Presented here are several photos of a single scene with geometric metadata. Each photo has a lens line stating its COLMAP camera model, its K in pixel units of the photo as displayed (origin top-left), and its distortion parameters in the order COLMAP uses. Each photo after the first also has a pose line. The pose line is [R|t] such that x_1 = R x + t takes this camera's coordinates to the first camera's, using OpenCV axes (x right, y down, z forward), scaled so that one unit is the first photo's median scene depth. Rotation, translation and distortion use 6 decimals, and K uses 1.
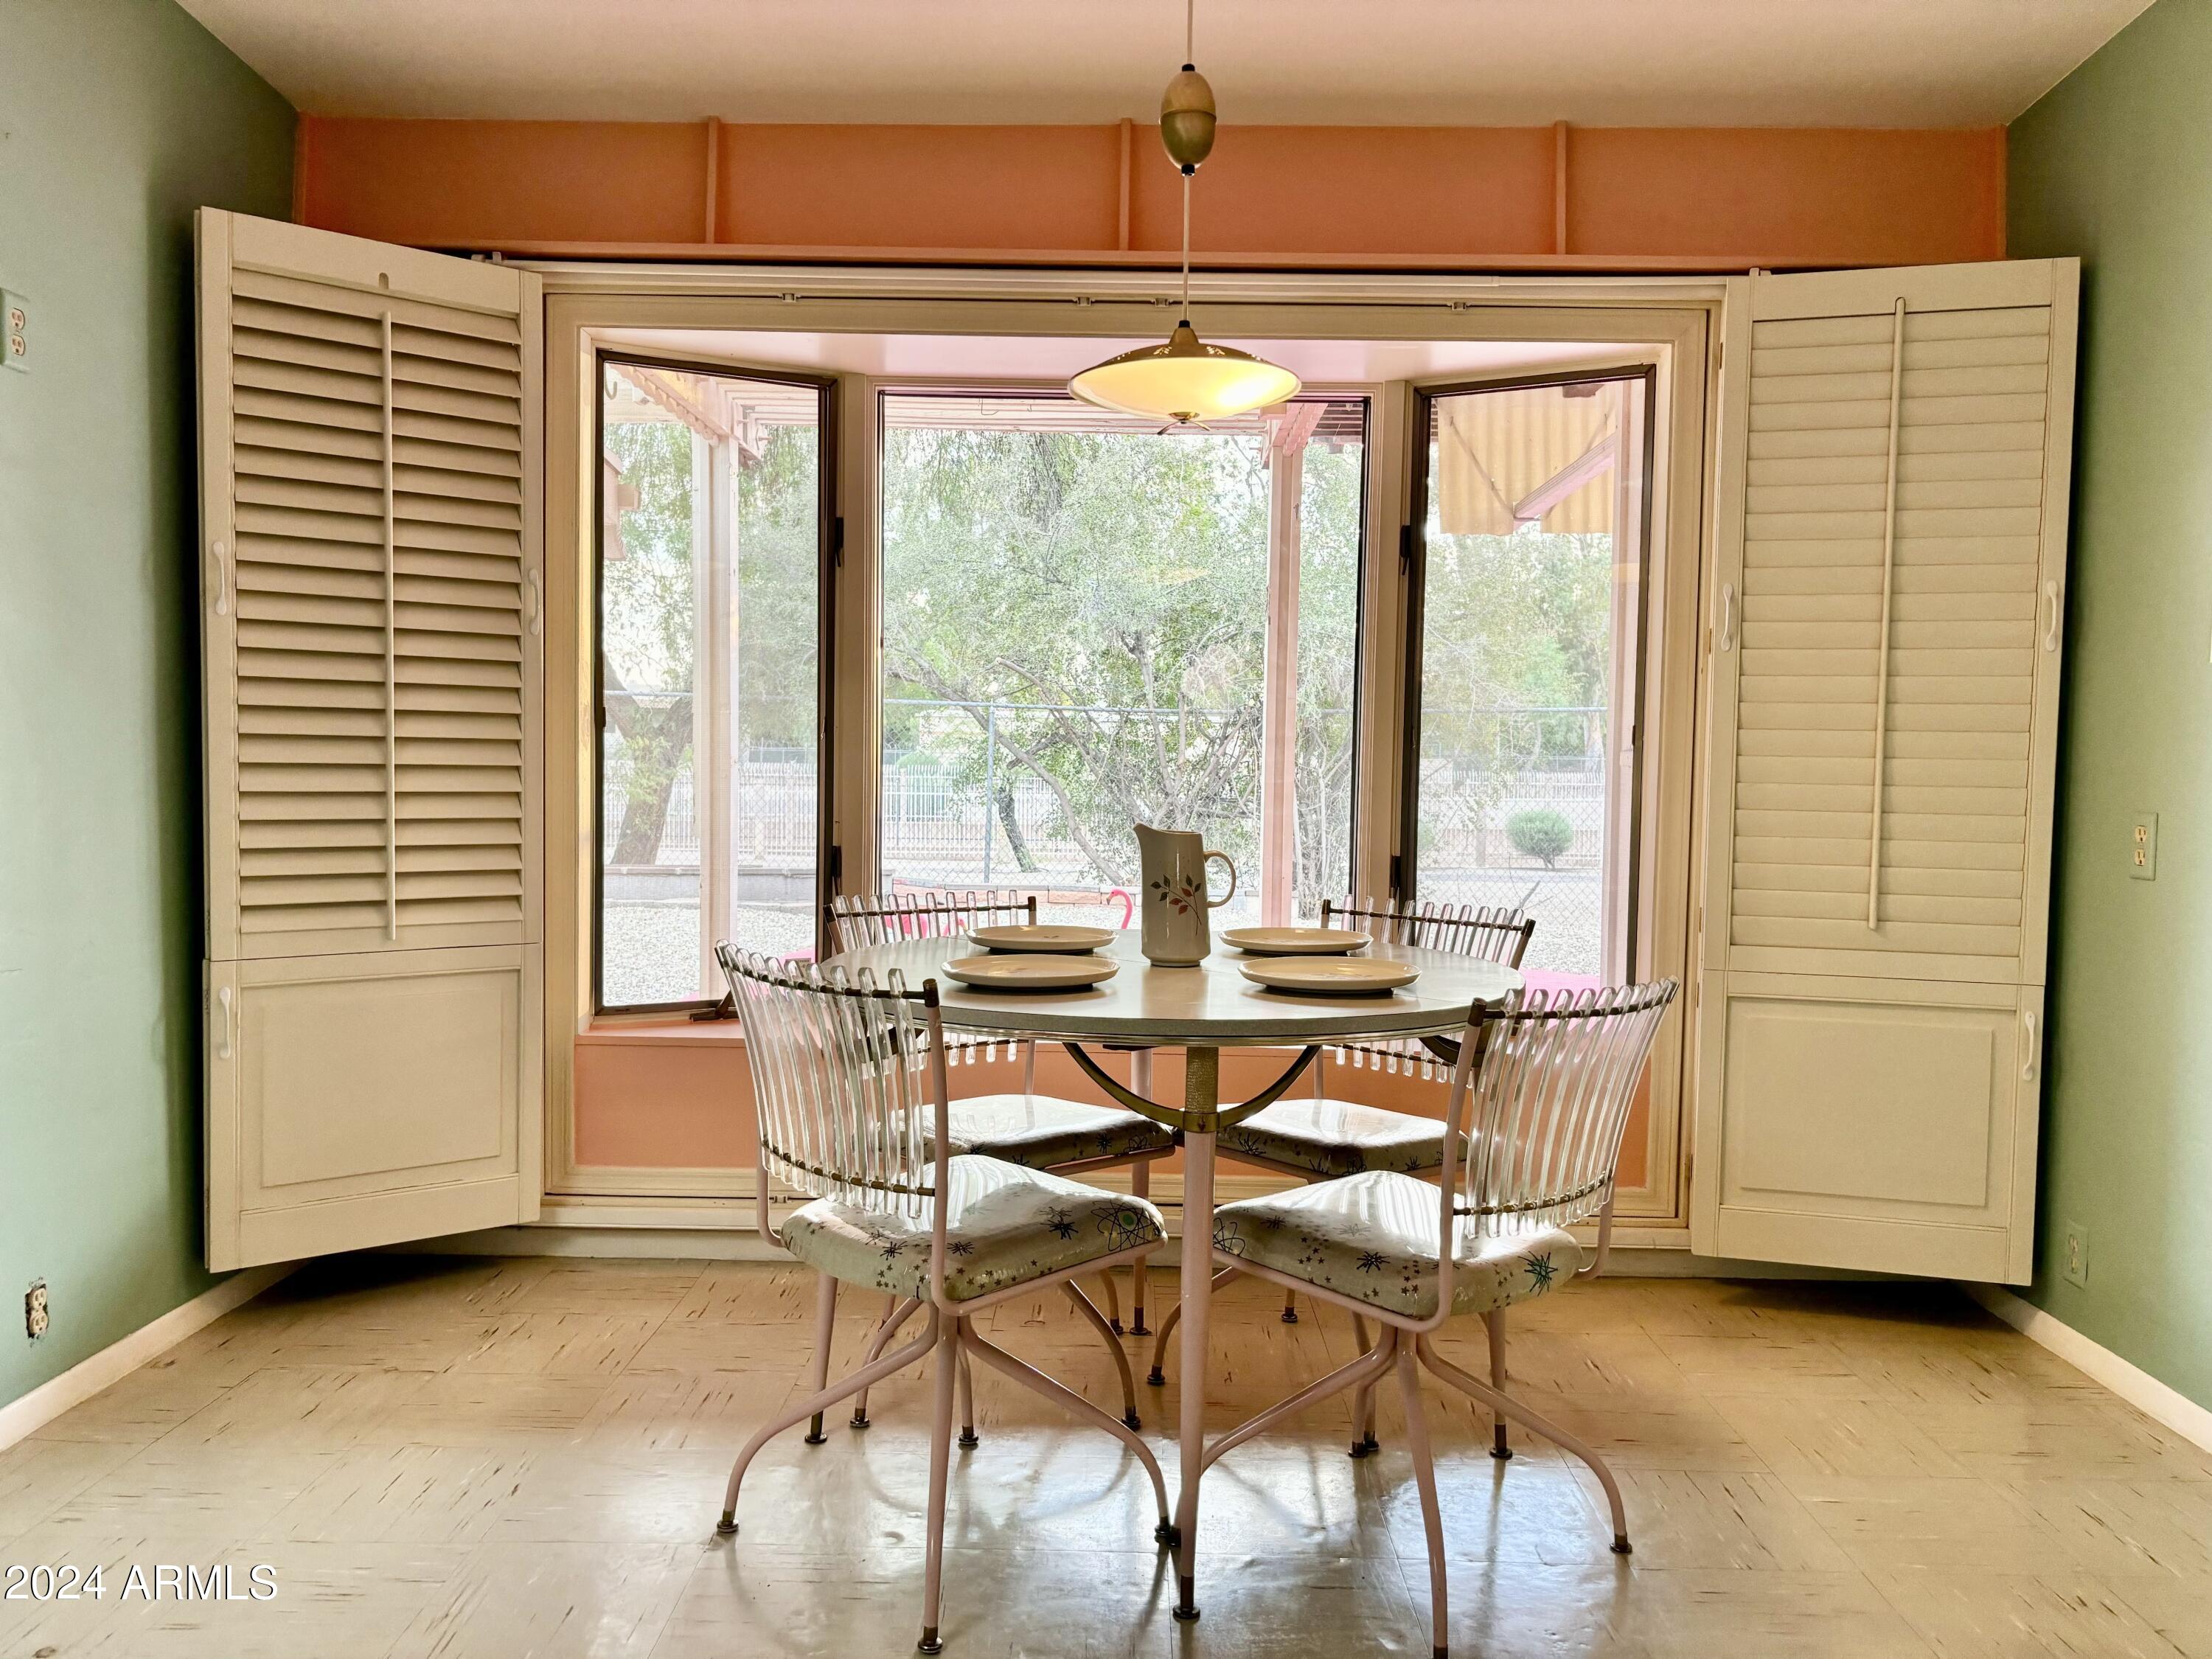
lens RADIAL K [[1681.0, 0, 1111.9], [0, 1681.0, 834.8], [0, 0, 1]] dist [0.009186, 0.002771]
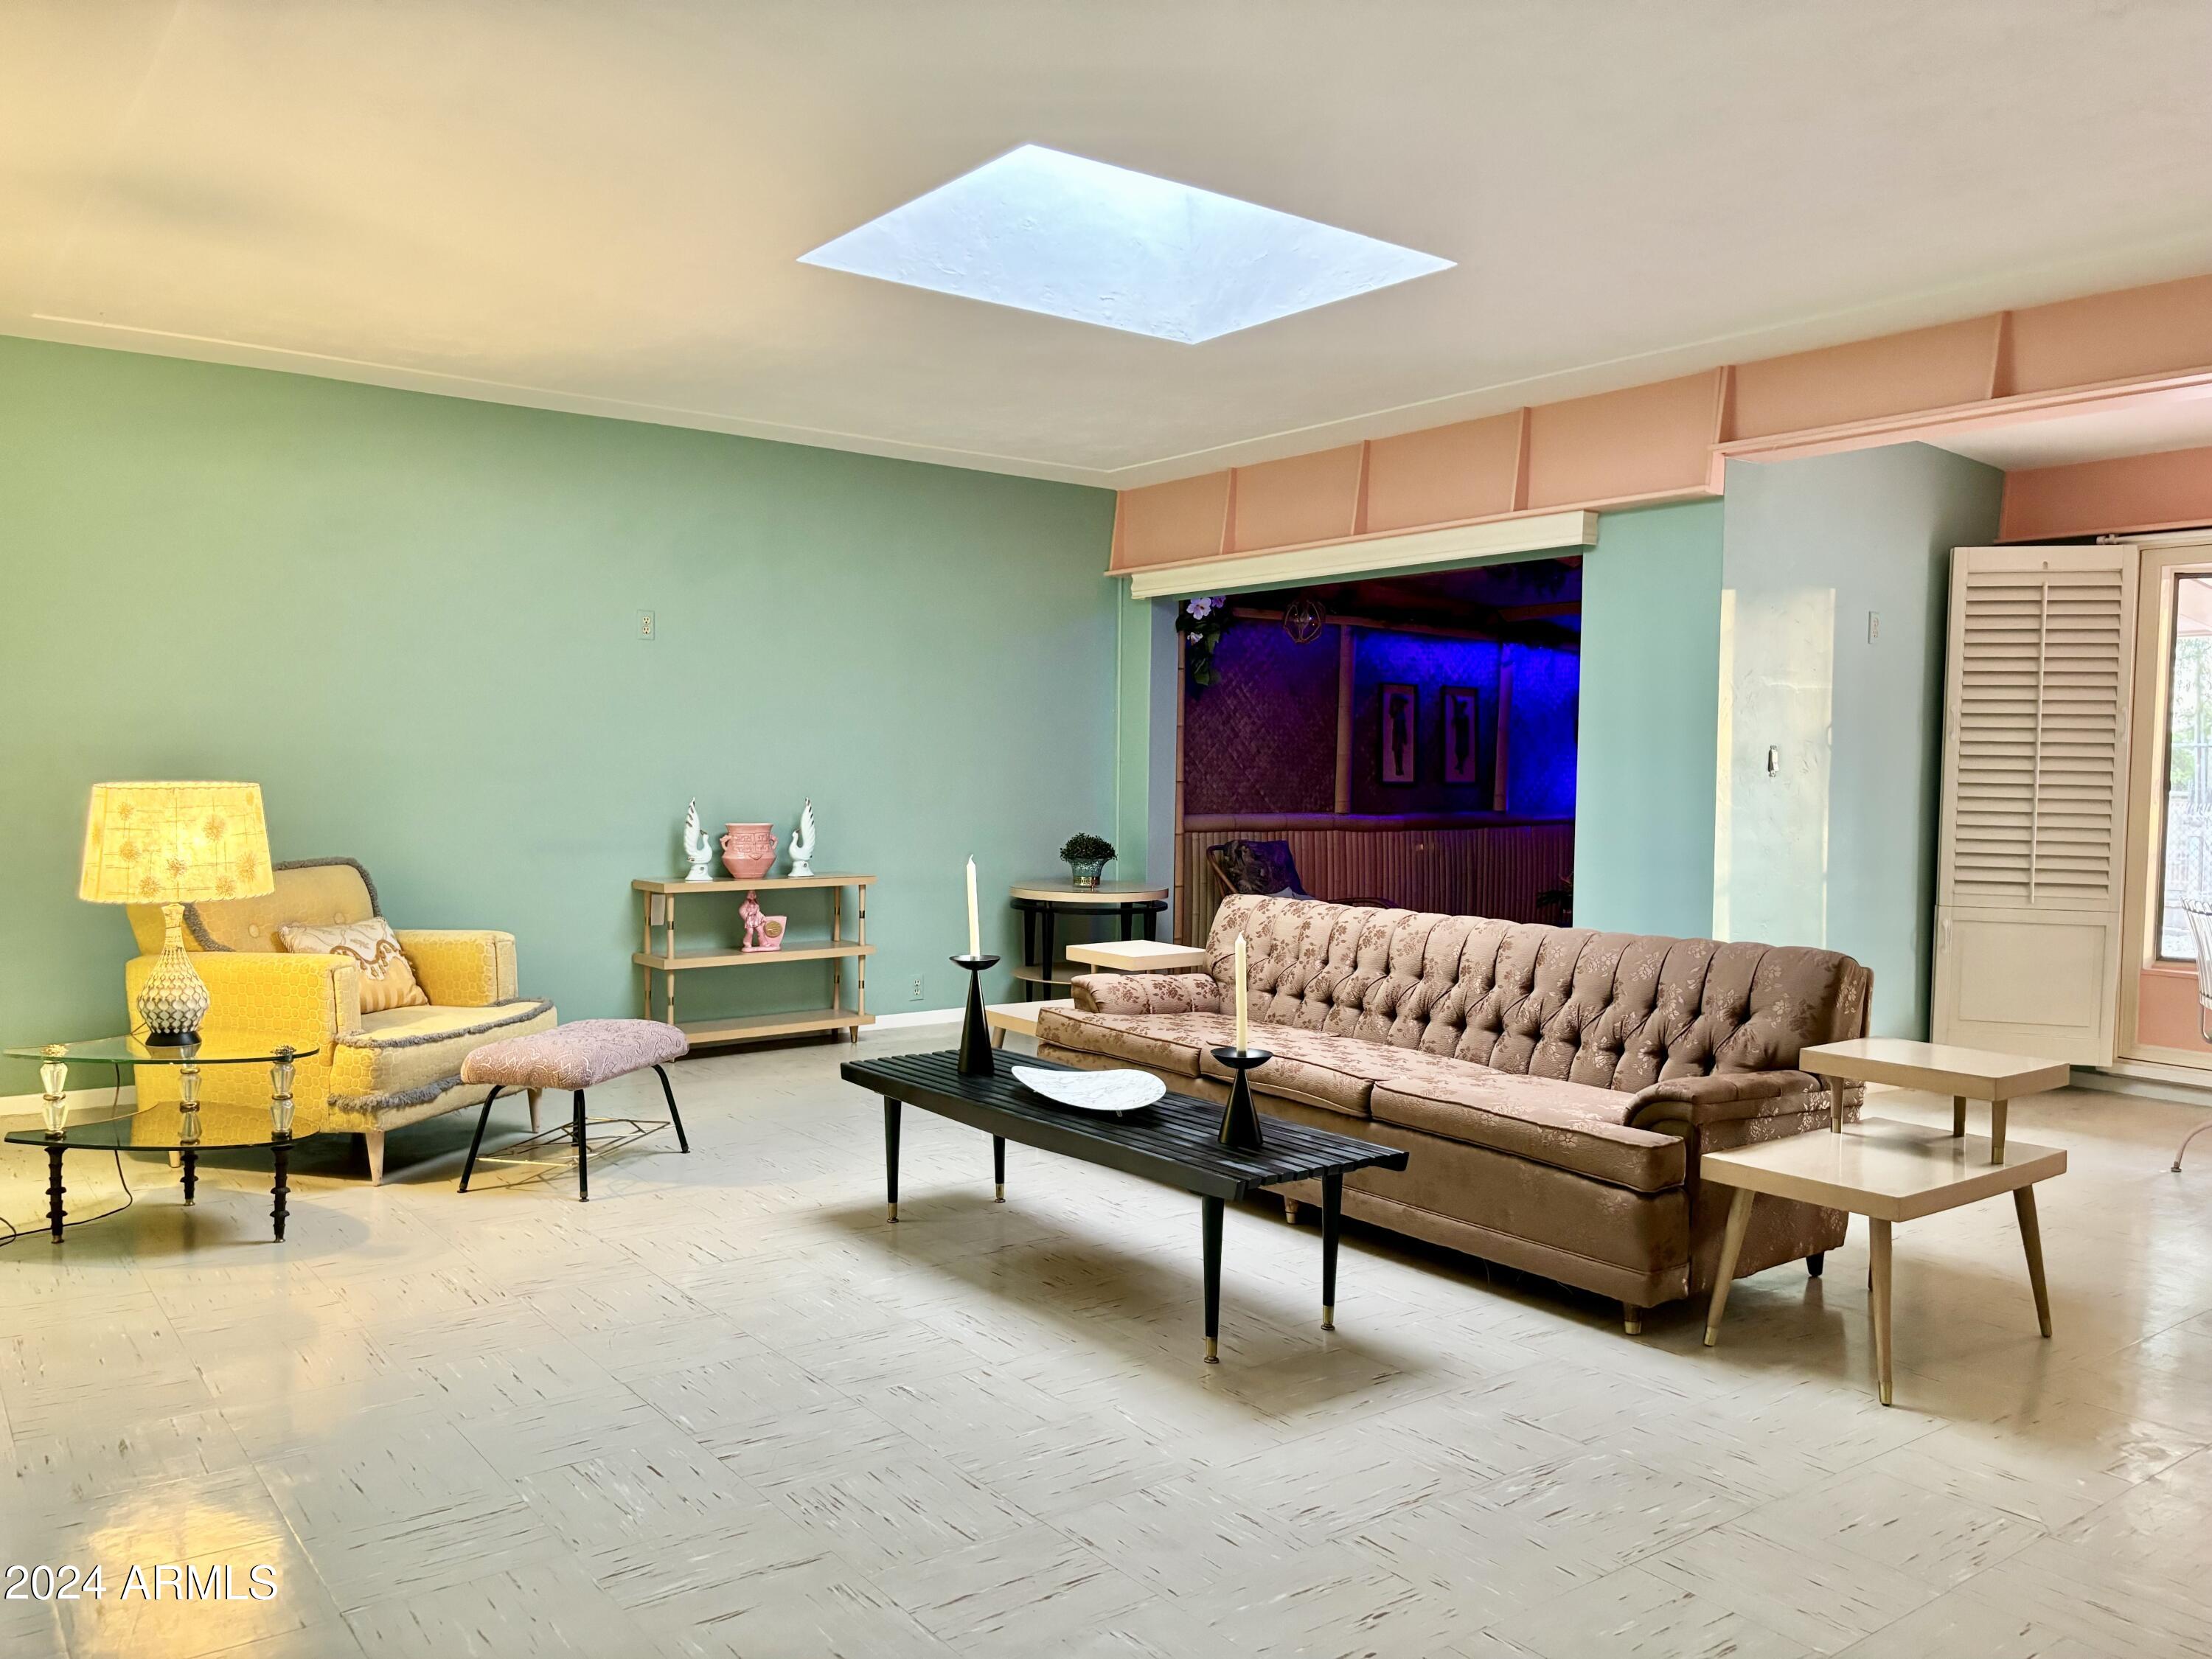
lens RADIAL K [[1677.4, 0, 1109.1], [0, 1677.4, 842.6], [0, 0, 1]] dist [0.083183, -0.106945]
pose [[0.609354, 0.031660, -0.792266, 0.468014], [-0.047015, 0.998887, 0.003756, 0.035448], [0.791503, 0.034960, 0.610164, -1.021716]]
